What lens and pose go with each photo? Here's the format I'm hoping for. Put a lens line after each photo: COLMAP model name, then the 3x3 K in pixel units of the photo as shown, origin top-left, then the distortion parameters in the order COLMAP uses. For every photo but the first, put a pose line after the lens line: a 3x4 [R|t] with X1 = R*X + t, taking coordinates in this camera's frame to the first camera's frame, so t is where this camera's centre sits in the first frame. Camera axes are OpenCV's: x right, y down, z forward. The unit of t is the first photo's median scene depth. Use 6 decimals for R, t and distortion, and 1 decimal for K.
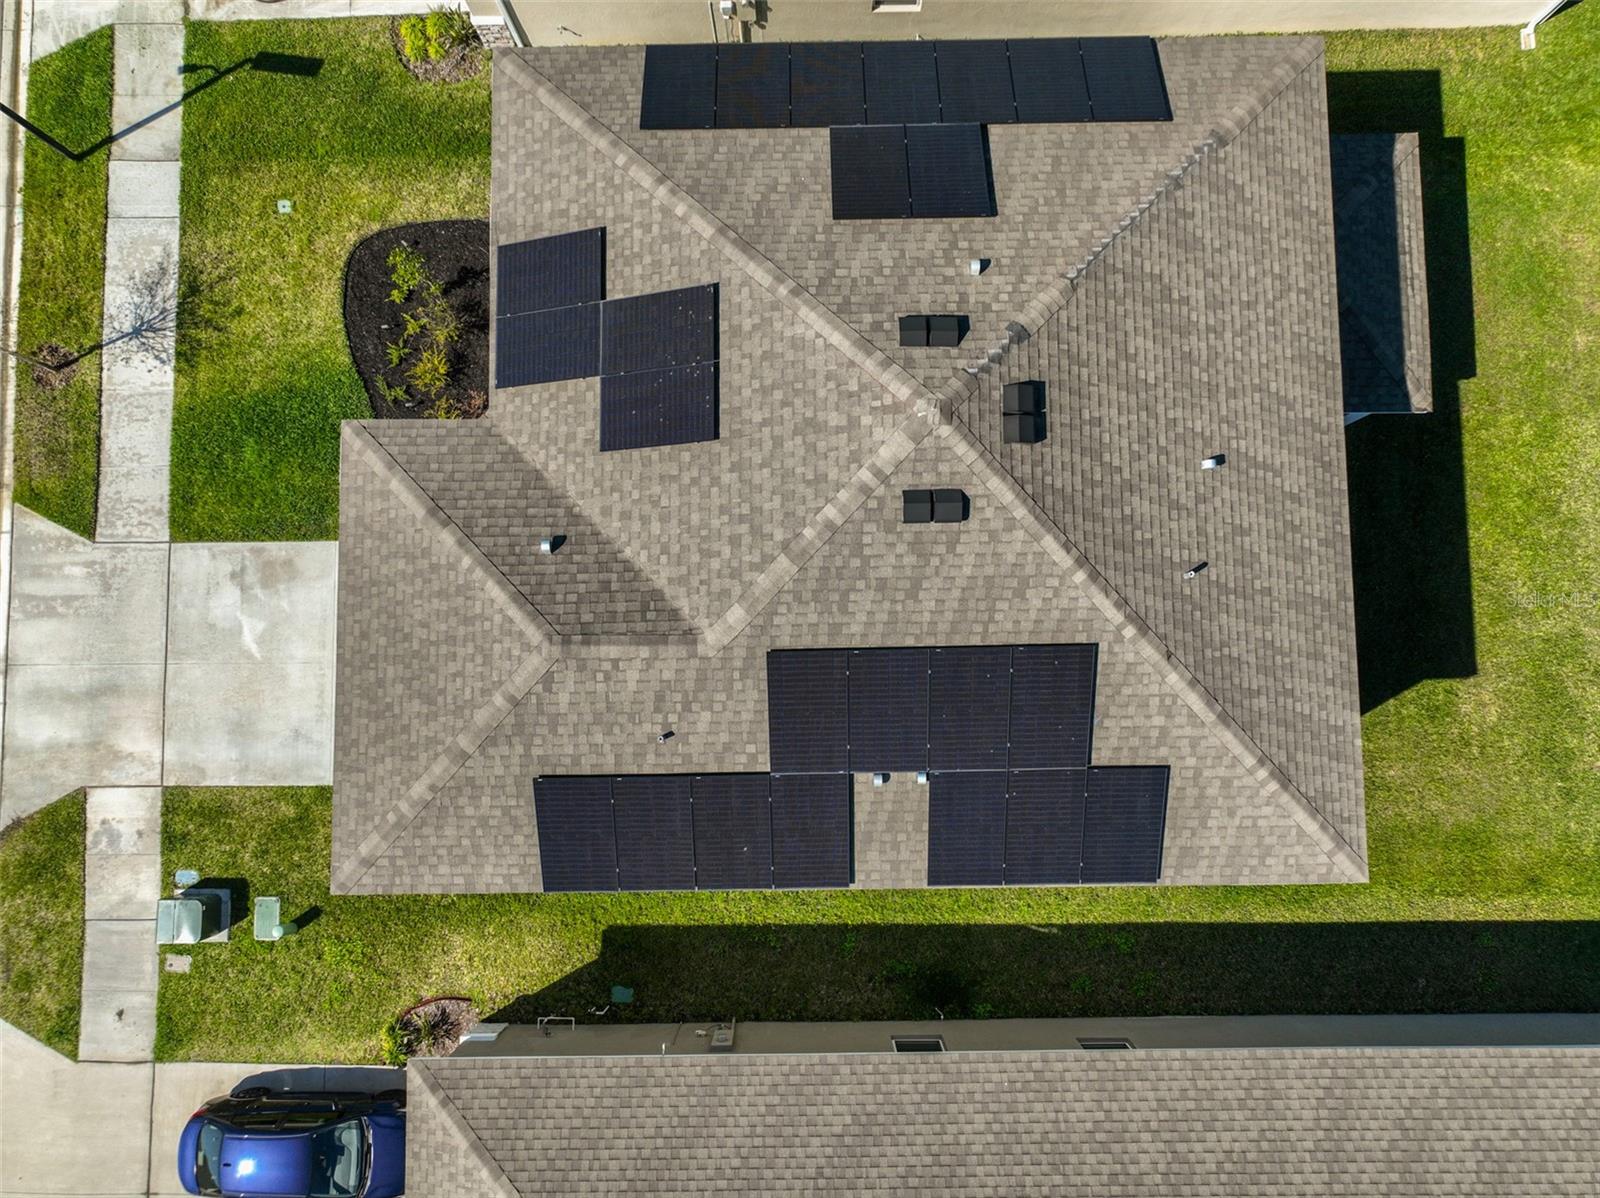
lens RADIAL K [[1109.0, 0, 787.7], [0, 1109.0, 571.1], [0, 0, 1]] dist [0.002041, 0.012615]
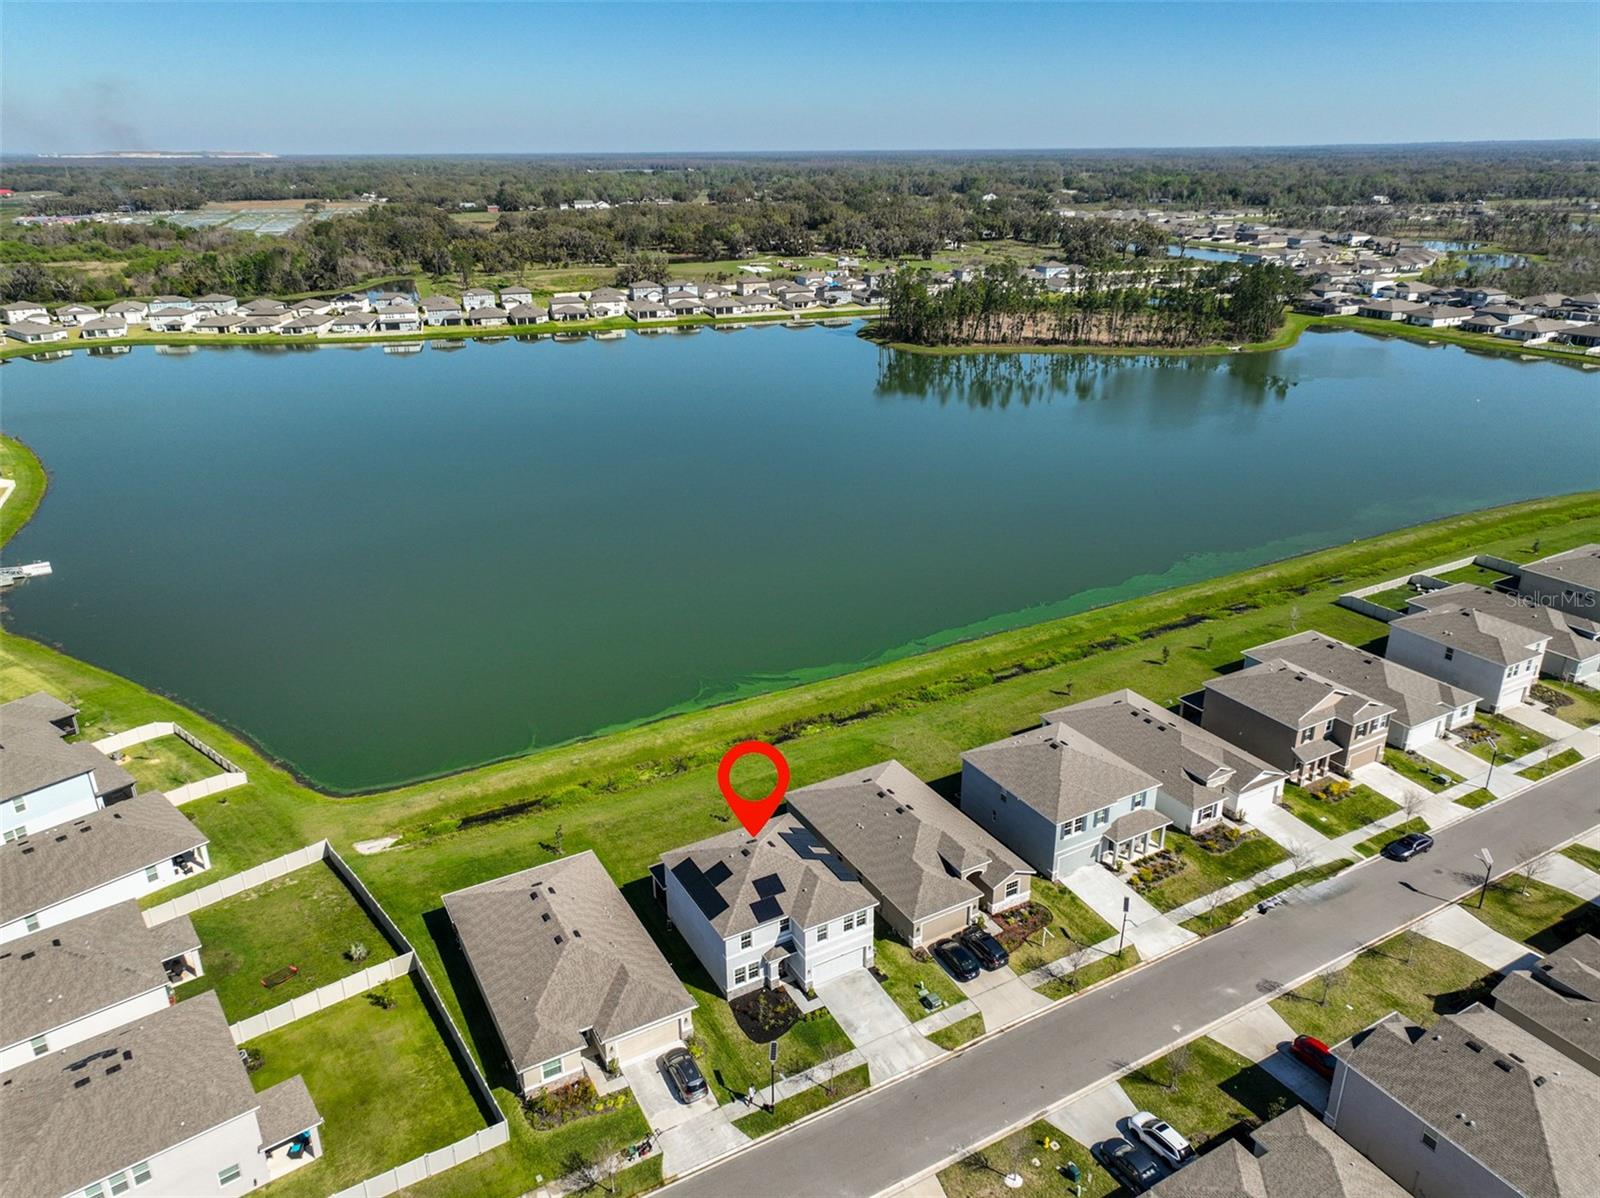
lens RADIAL K [[1109.0, 0, 799.5], [0, 1109.0, 604.2], [0, 0, 1]] dist [0.002041, 0.012615]
pose [[-0.476094, -0.320242, 0.819012, -2.935951], [0.876617, -0.098869, 0.470921, -1.729046], [-0.069834, 0.942162, 0.327801, -1.507513]]
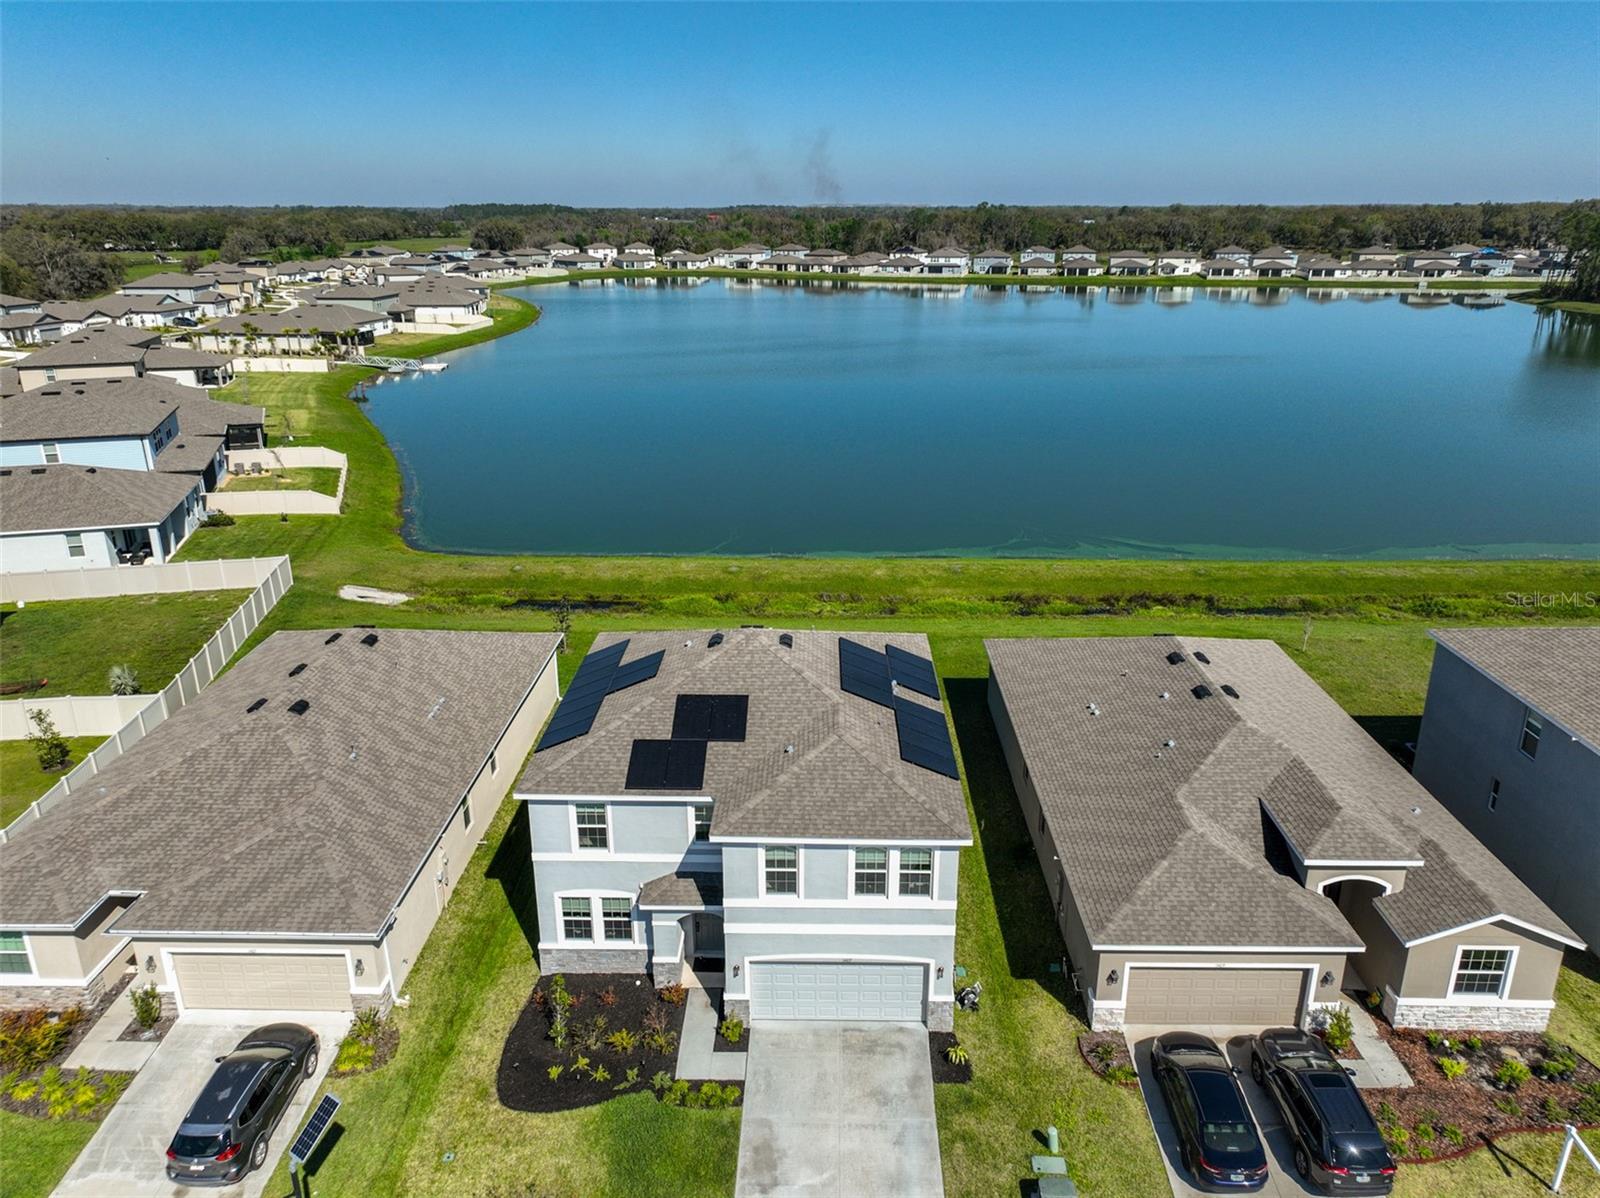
lens RADIAL K [[1109.0, 0, 802.9], [0, 1109.0, 593.4], [0, 0, 1]] dist [0.002041, 0.012615]
pose [[0.036528, -0.318861, 0.947097, -1.383064], [0.995256, 0.097122, -0.005688, -0.009084], [-0.090171, 0.942812, 0.320896, 0.036779]]
